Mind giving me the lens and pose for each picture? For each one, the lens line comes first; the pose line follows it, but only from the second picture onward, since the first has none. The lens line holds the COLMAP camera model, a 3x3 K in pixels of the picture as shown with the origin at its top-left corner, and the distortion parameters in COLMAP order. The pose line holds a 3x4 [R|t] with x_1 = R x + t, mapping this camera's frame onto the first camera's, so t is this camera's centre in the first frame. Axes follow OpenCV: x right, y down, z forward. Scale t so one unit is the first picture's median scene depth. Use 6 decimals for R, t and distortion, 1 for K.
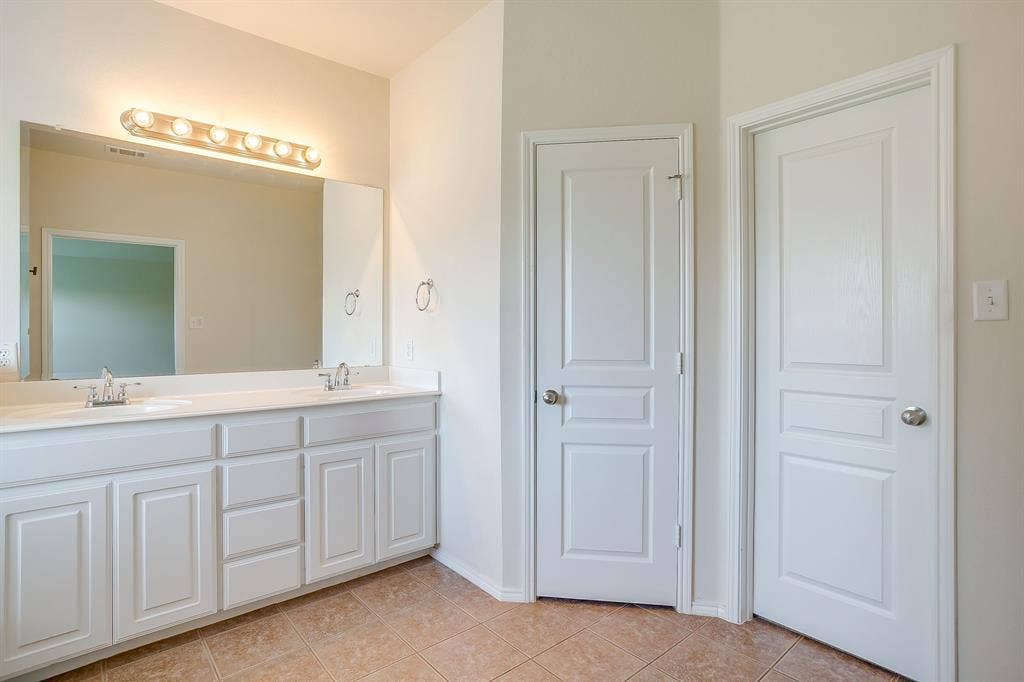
lens RADIAL K [[550.1, 0, 509.5], [0, 550.1, 334.9], [0, 0, 1]] dist [-0.020811, 0.025669]
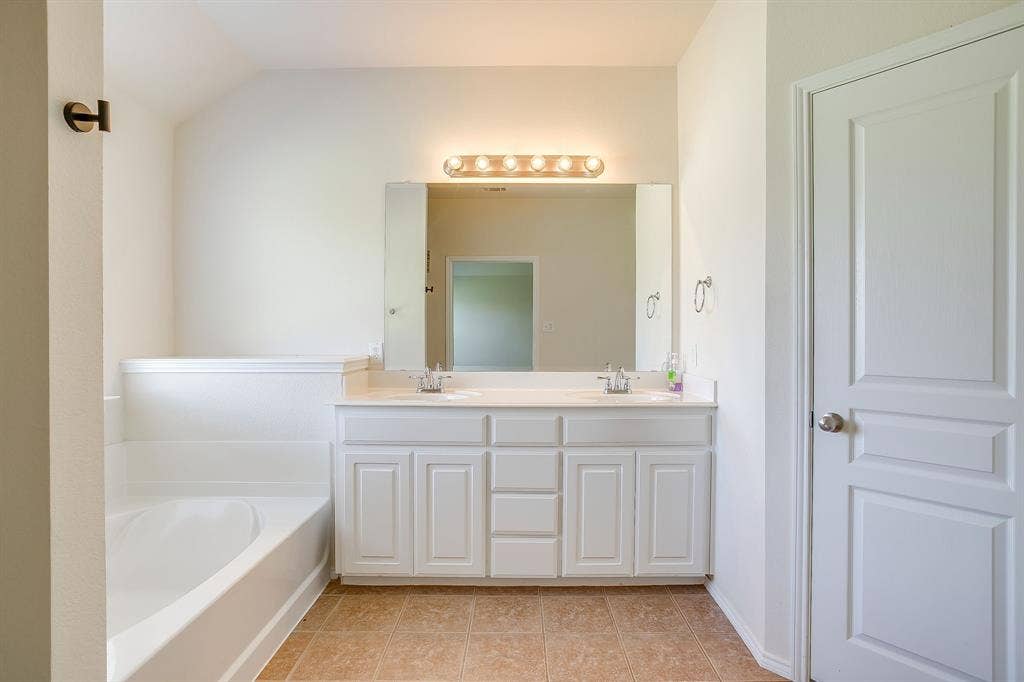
lens RADIAL K [[550.1, 0, 512.2], [0, 550.1, 339.9], [0, 0, 1]] dist [-0.020811, 0.025669]
pose [[0.756619, 0.008596, -0.653799, 0.235598], [-0.005810, 0.999962, 0.006423, -0.003364], [0.653830, -0.001061, 0.756641, 0.142268]]
